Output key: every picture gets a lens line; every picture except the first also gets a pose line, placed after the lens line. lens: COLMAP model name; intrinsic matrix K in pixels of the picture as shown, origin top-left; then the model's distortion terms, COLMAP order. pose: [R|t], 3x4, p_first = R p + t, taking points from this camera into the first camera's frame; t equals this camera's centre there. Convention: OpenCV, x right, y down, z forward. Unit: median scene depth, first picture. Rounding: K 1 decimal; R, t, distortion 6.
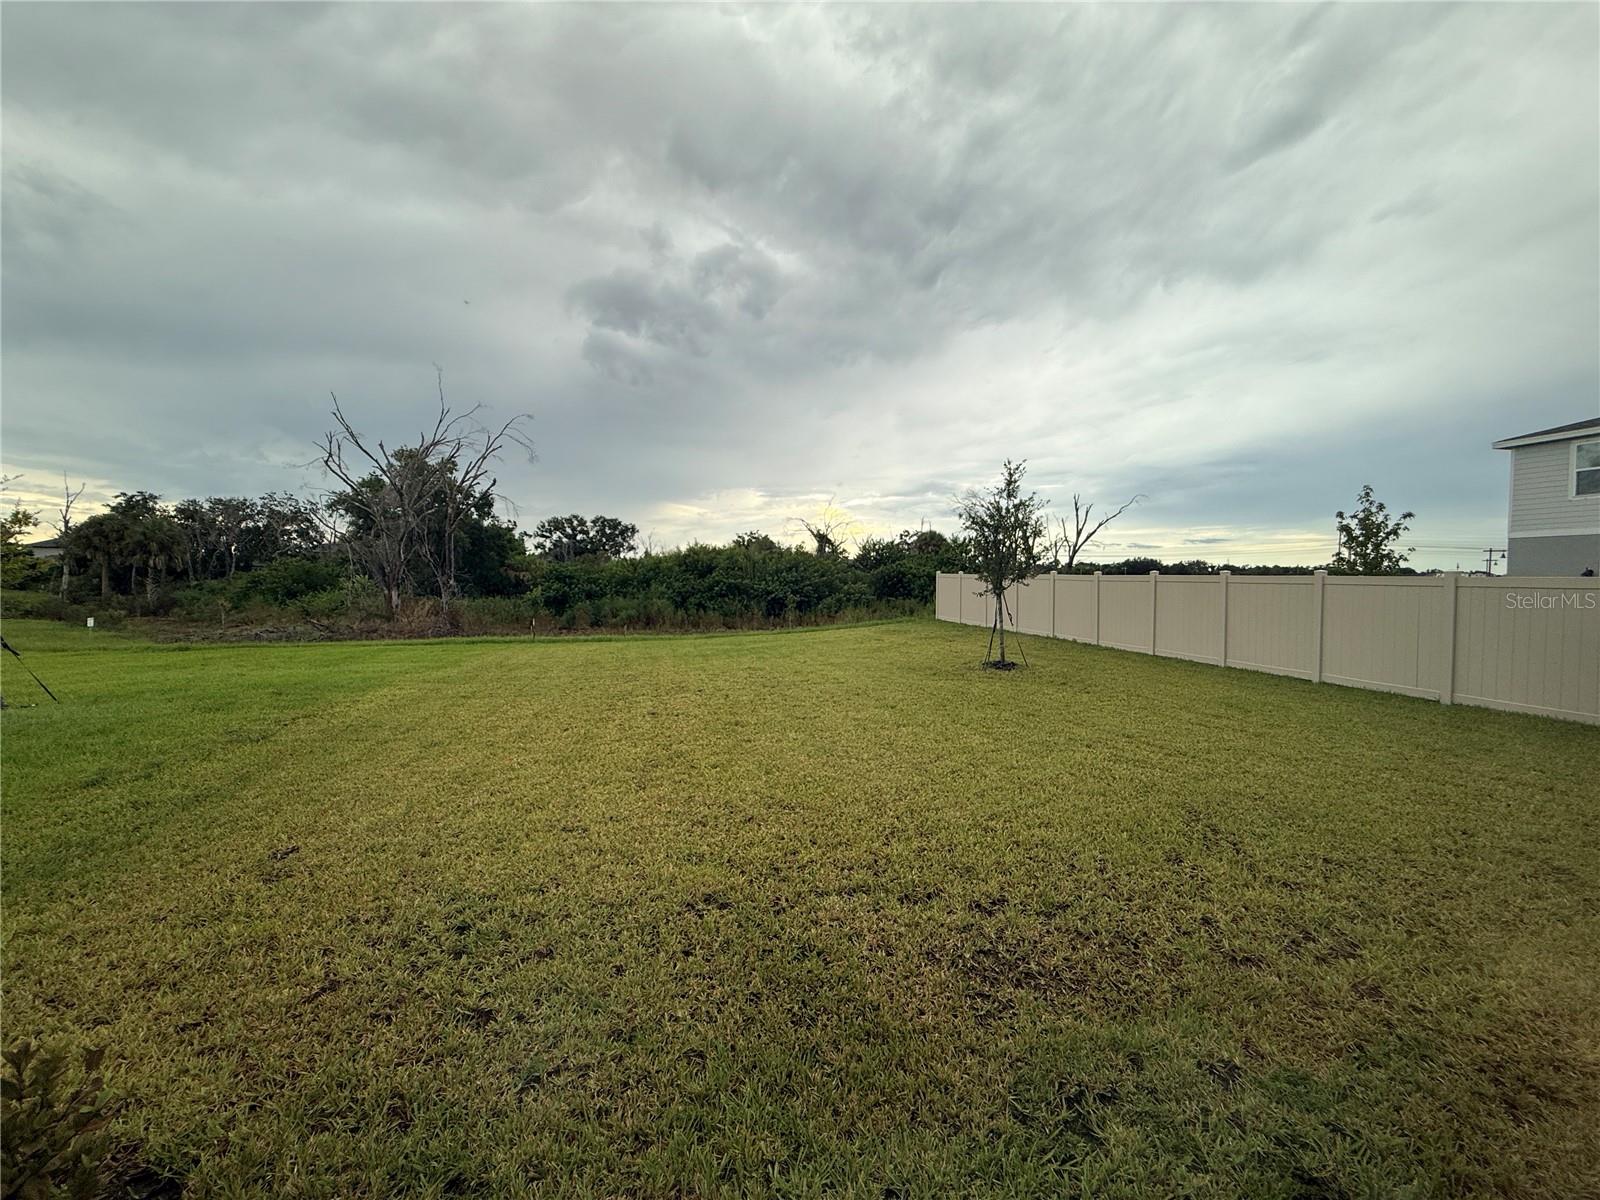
lens RADIAL K [[656.9, 0, 805.9], [0, 656.9, 602.4], [0, 0, 1]] dist [-0.000113, -0.002425]
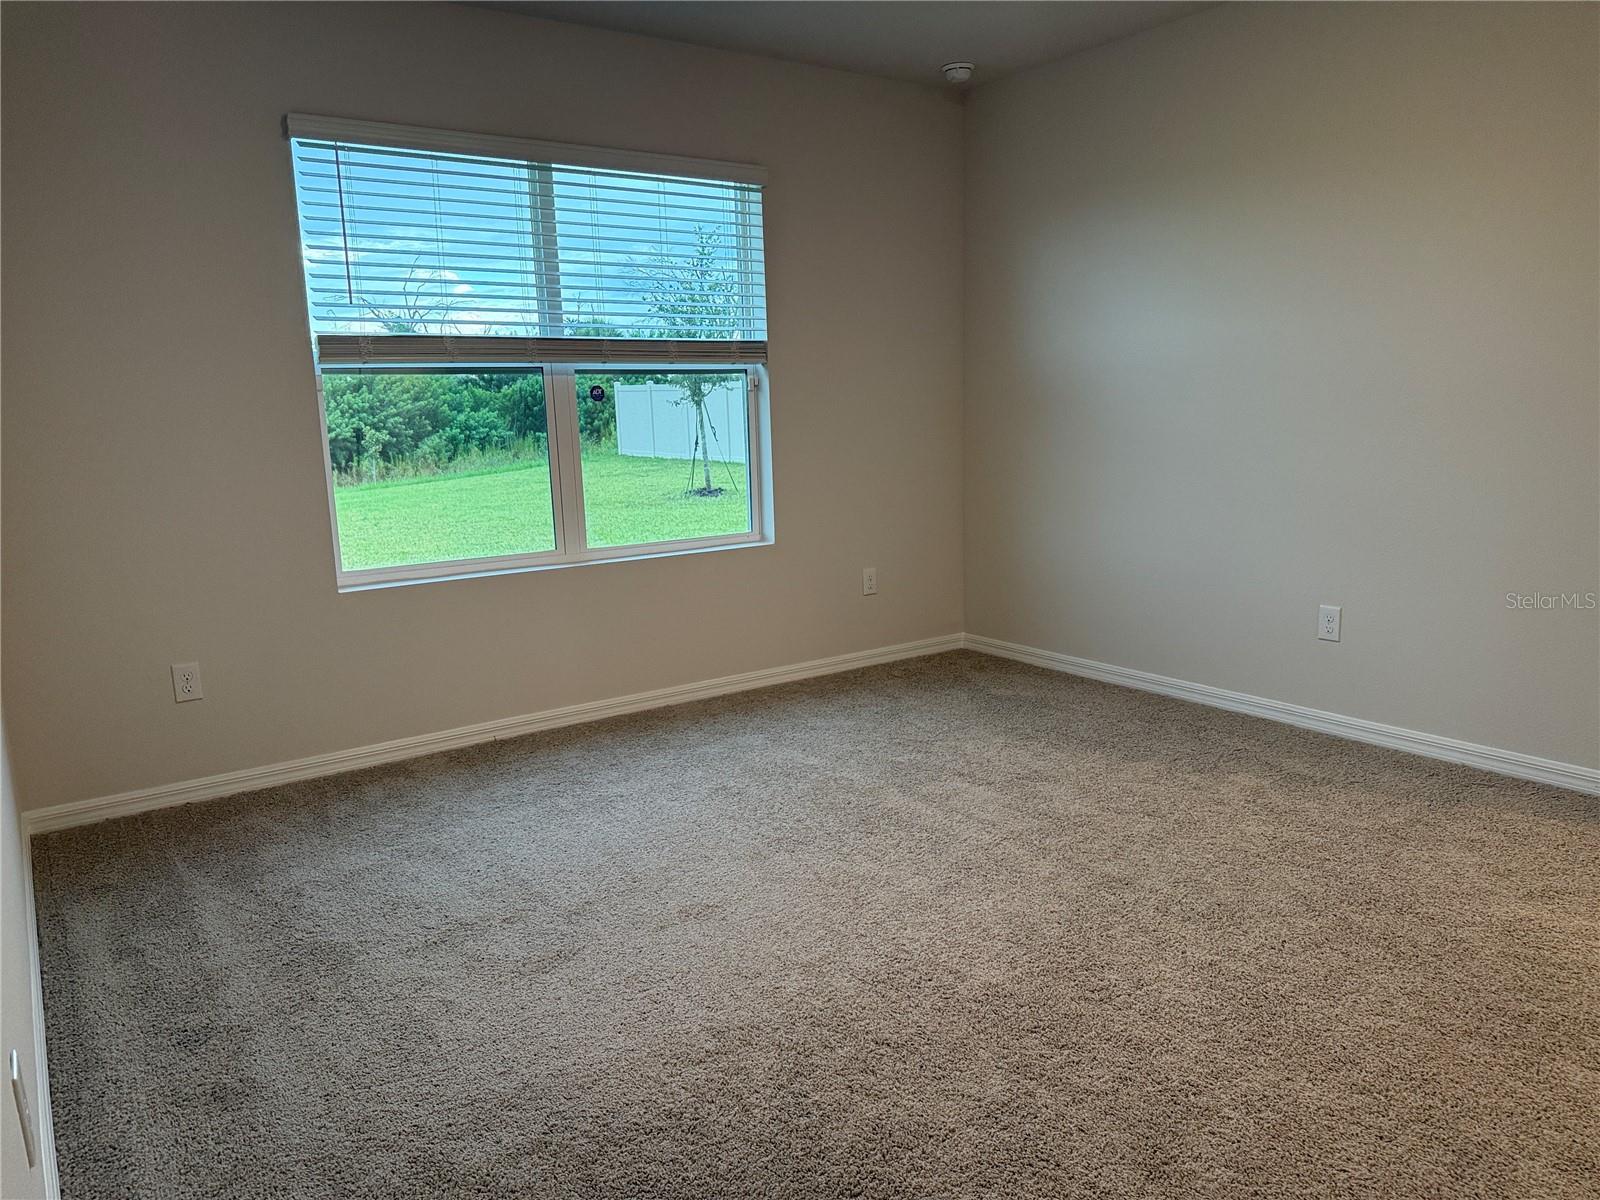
lens RADIAL K [[1119.0, 0, 798.3], [0, 1119.0, 613.1], [0, 0, 1]] dist [0.072348, -0.097736]
pose [[0.935941, -0.095137, 0.339064, -0.073097], [0.044270, 0.986965, 0.154728, 0.032944], [-0.349364, -0.129806, 0.927952, -0.315645]]
